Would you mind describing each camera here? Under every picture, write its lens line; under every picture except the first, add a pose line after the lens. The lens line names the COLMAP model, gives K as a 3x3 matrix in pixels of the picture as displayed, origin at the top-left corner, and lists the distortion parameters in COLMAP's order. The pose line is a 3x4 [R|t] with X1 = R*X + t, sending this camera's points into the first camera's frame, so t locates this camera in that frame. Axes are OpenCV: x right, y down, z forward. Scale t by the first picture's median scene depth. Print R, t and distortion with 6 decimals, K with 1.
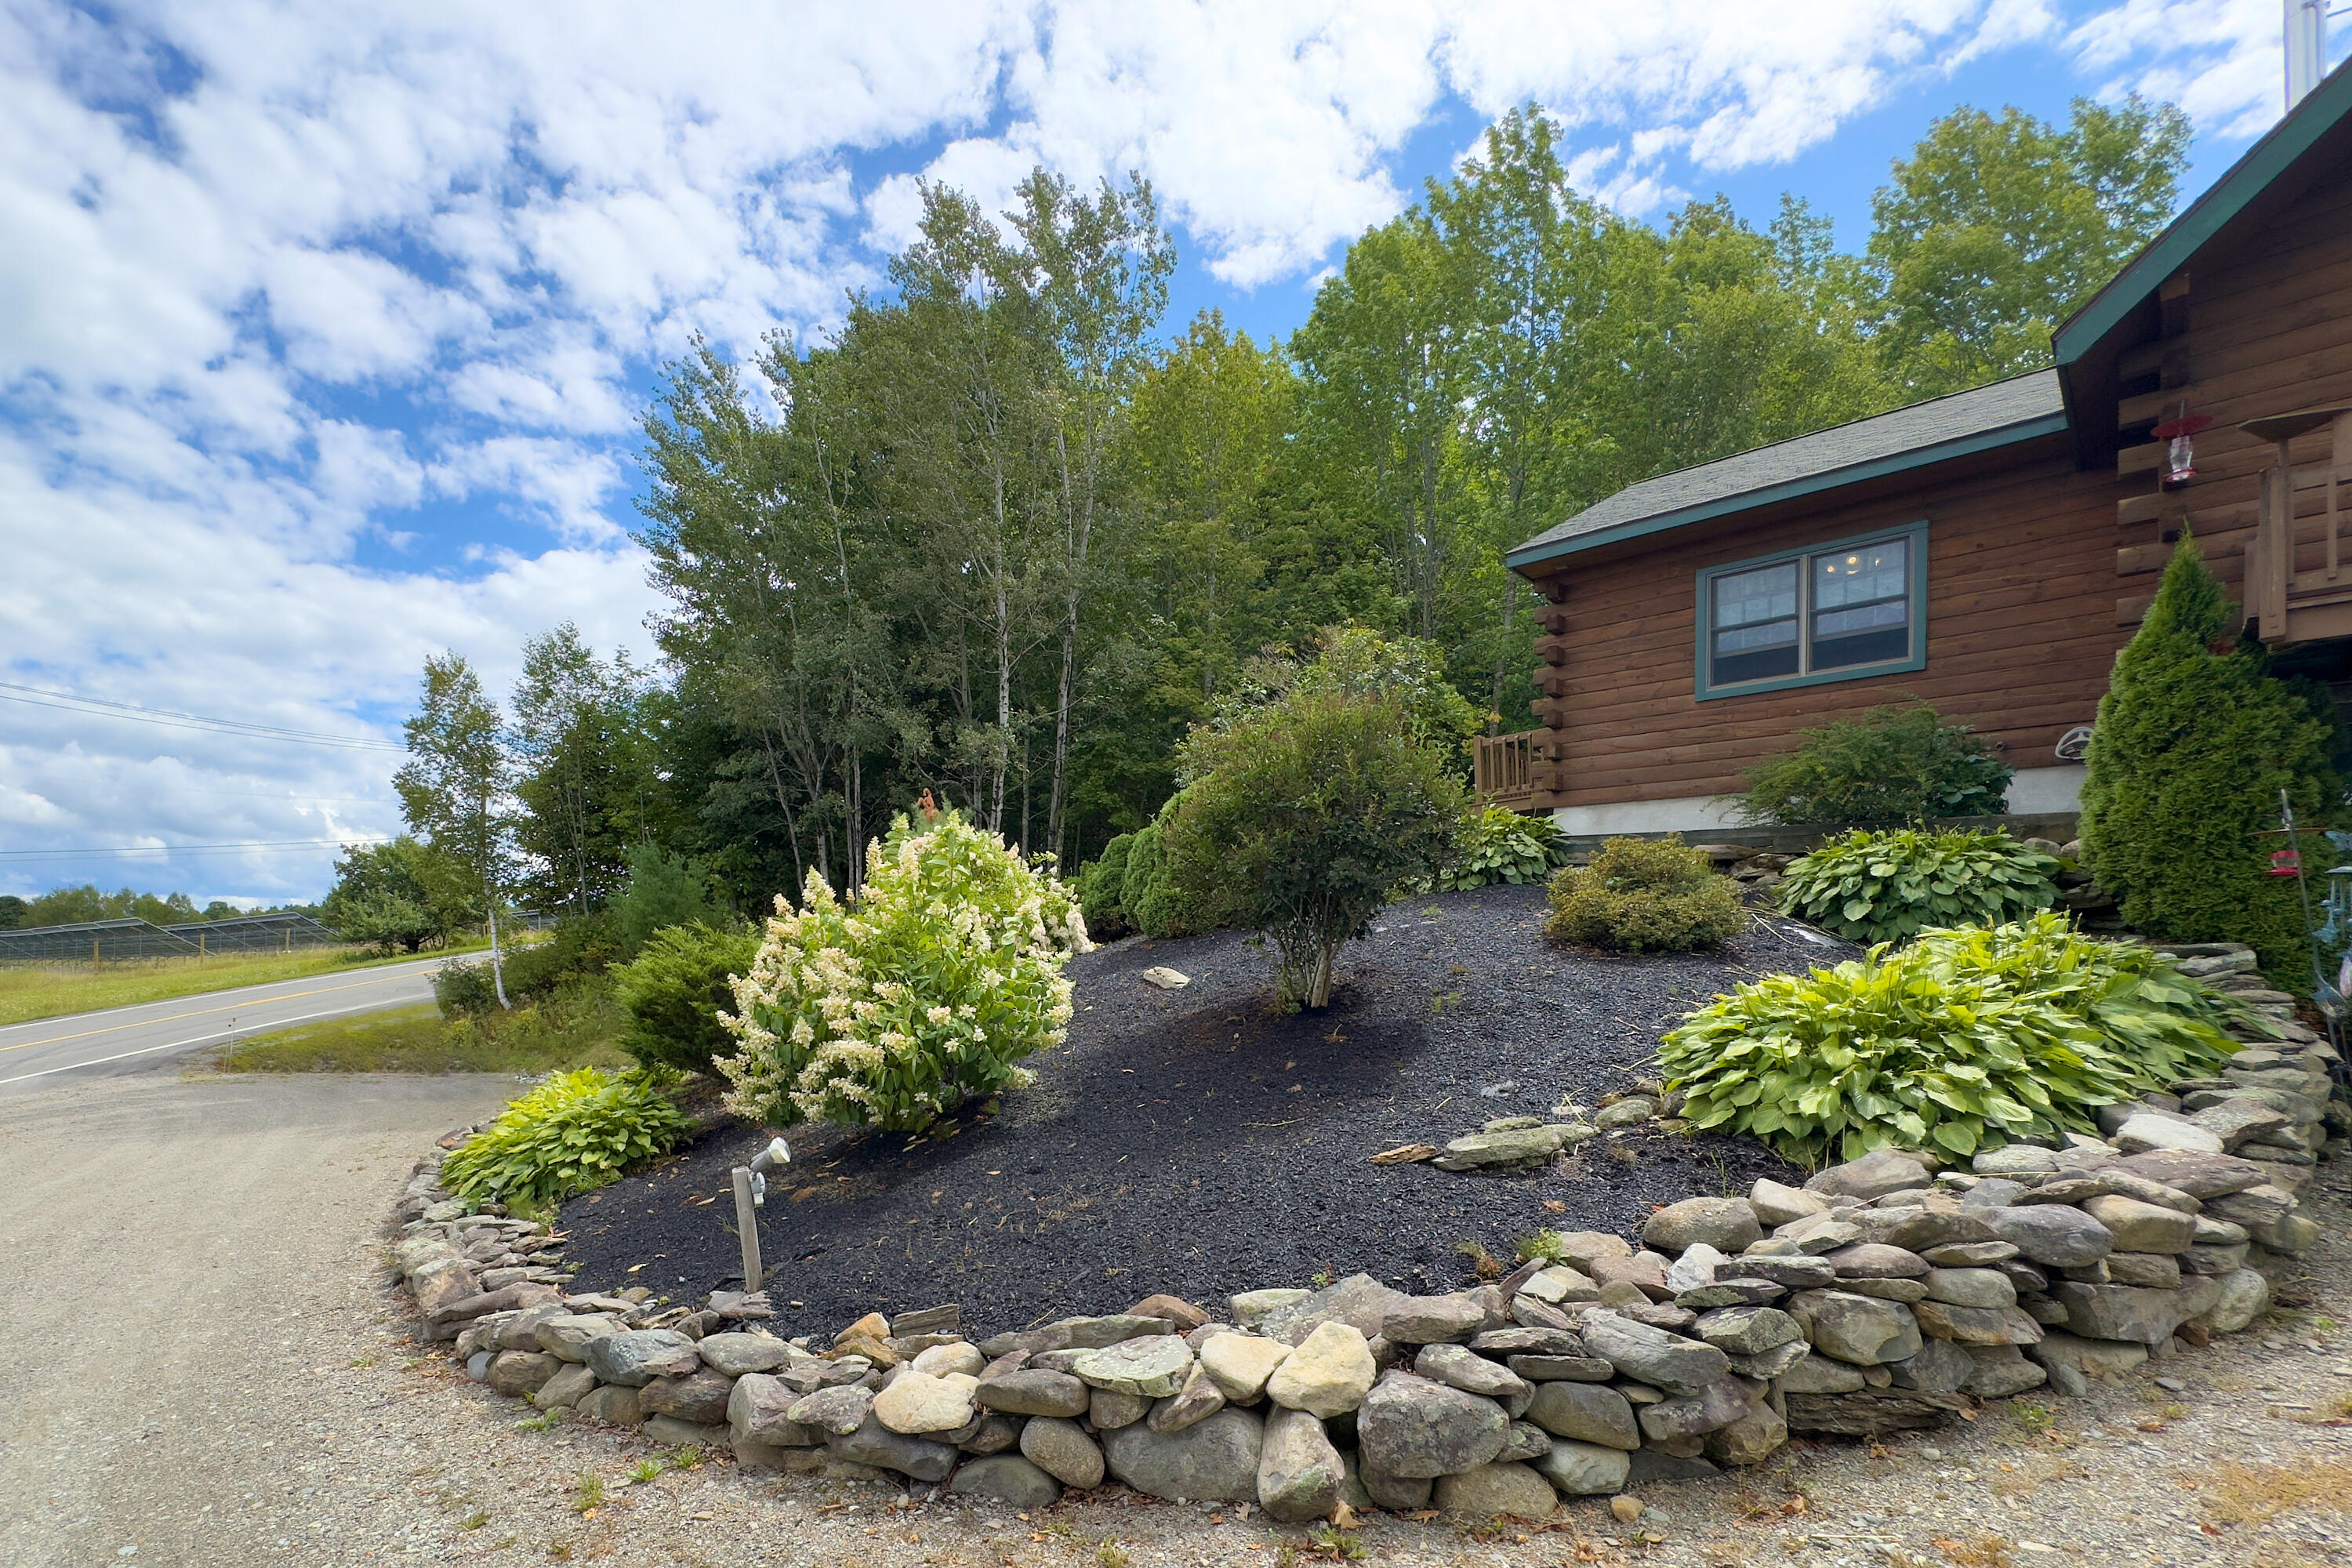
lens RADIAL K [[1058.3, 0, 1016.4], [0, 1058.3, 936.7], [0, 0, 1]] dist [0.008209, -0.003357]
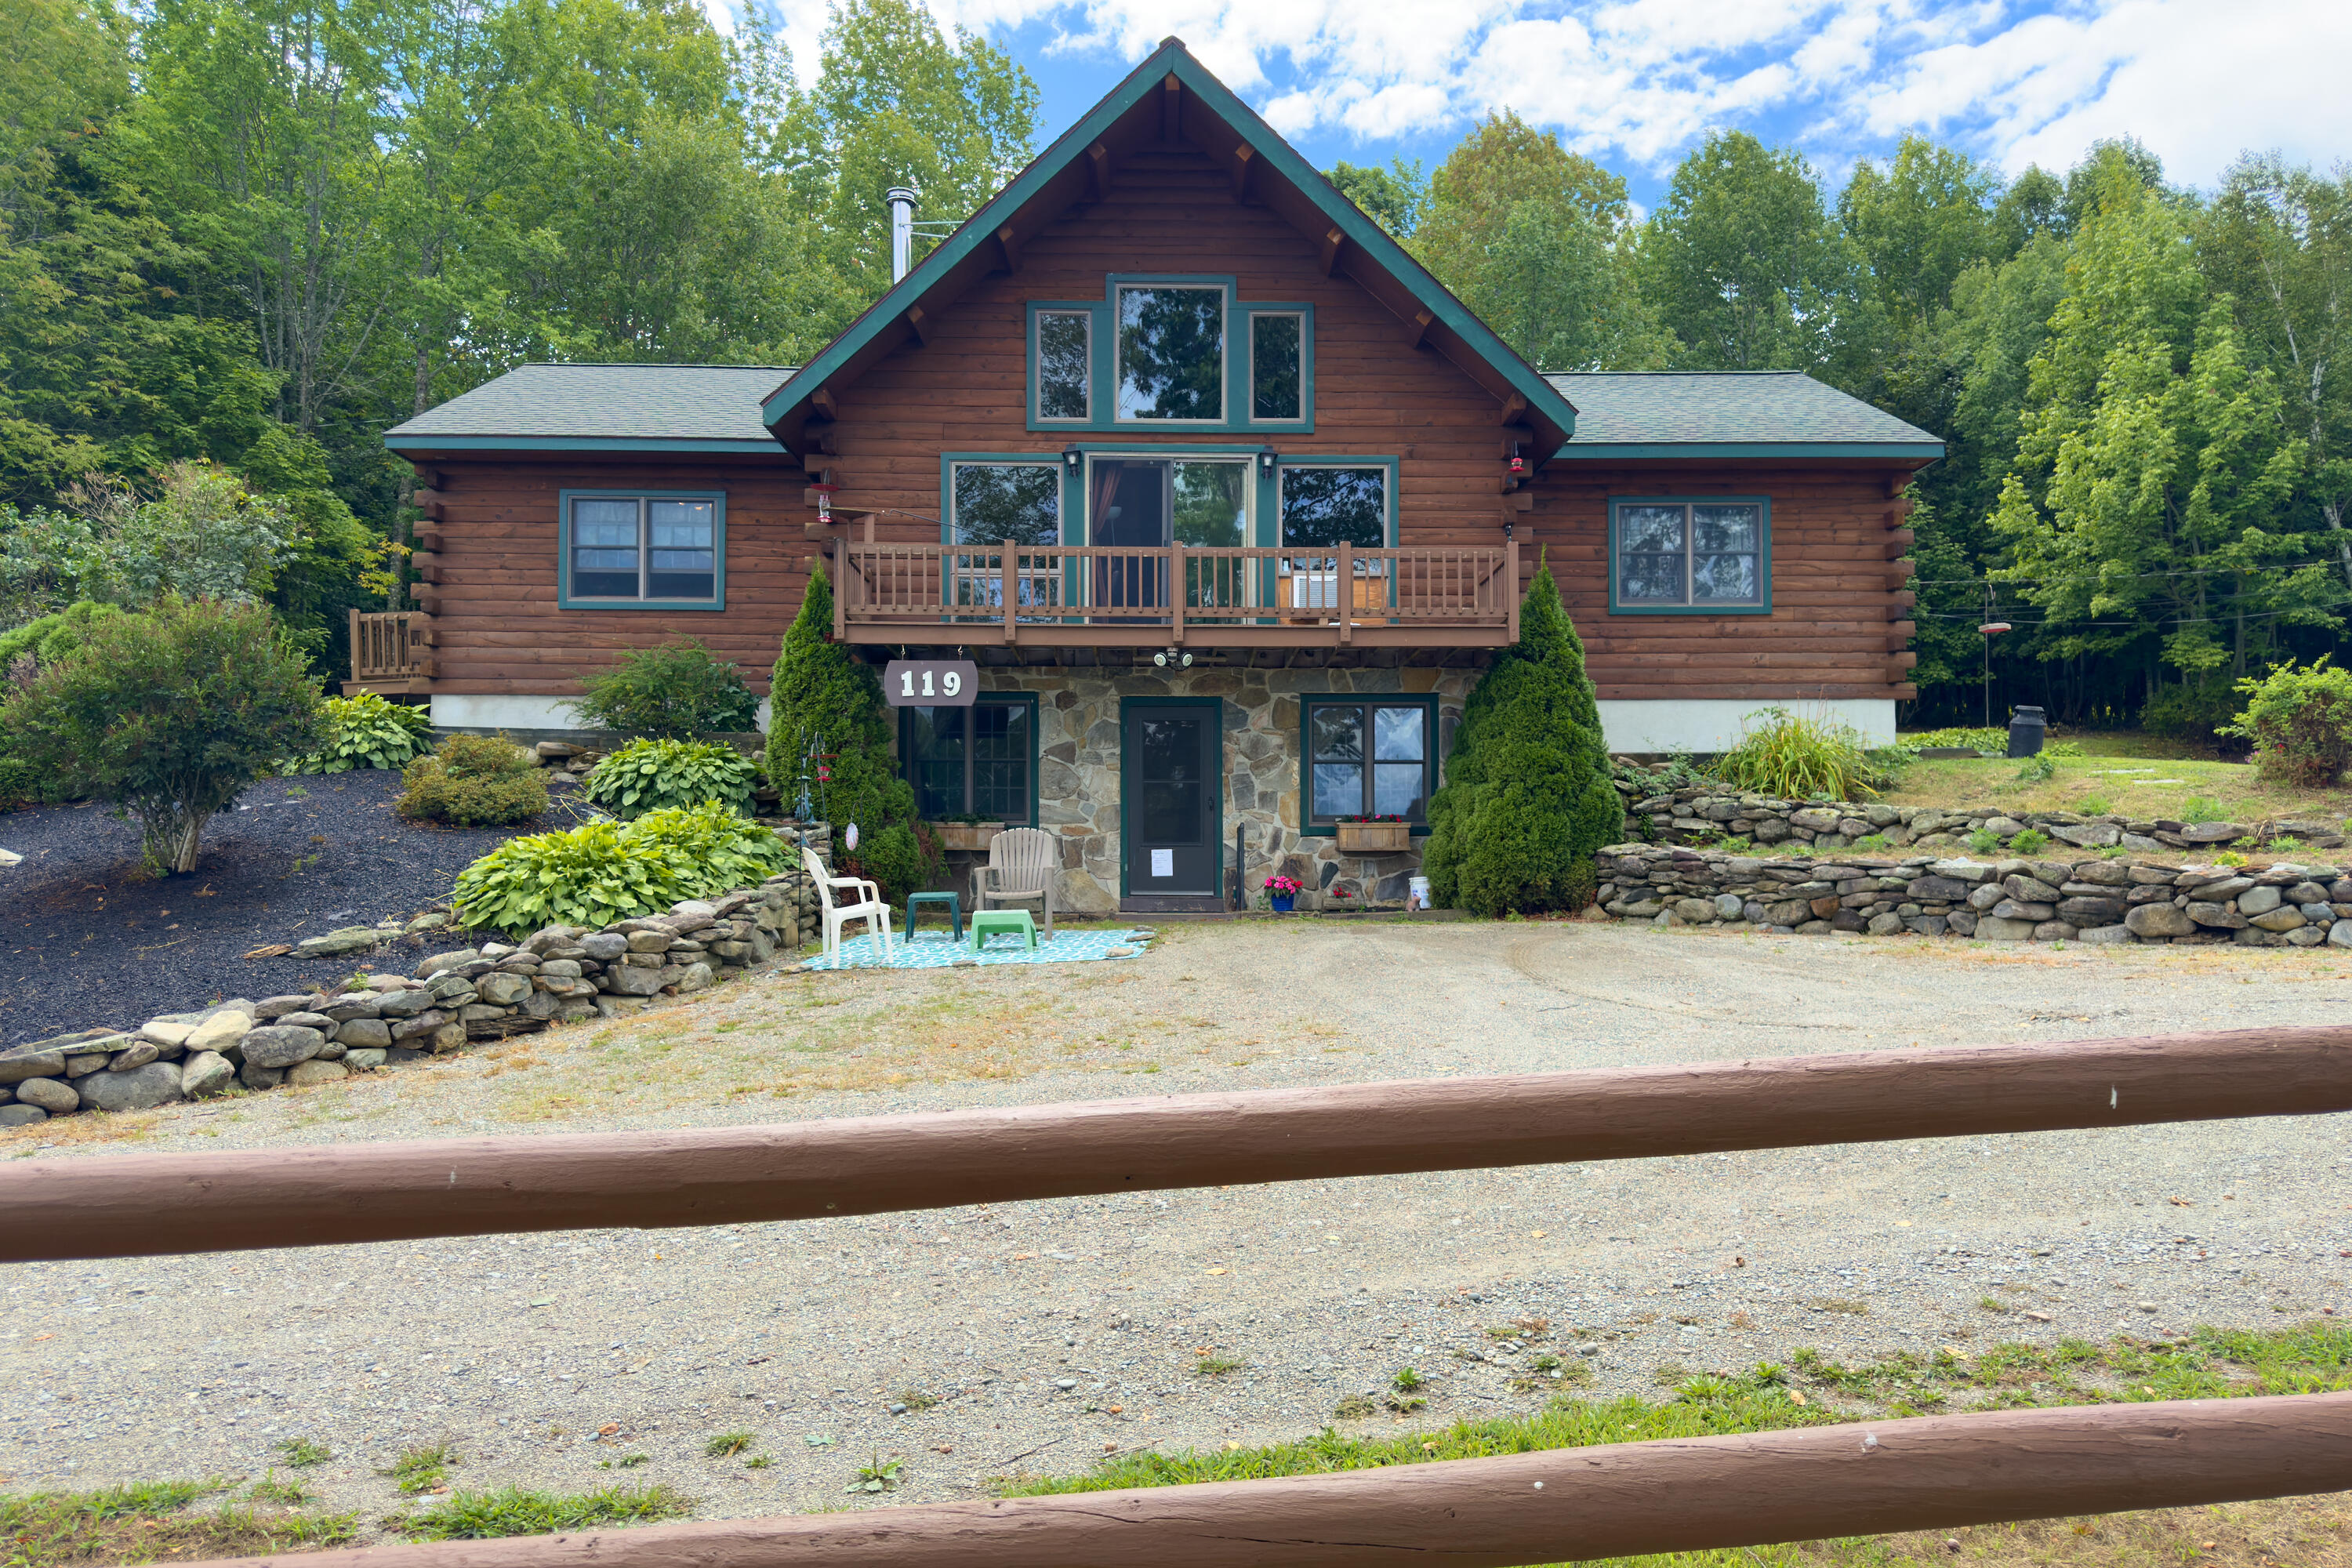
lens RADIAL K [[1721.1, 0, 1242.2], [0, 1721.1, 788.9], [0, 0, 1]] dist [0.047643, -0.076257]
pose [[0.647194, 0.030380, 0.761720, -0.383552], [0.000858, 0.999176, -0.040579, 0.053594], [-0.762325, 0.026916, 0.646635, -1.021145]]
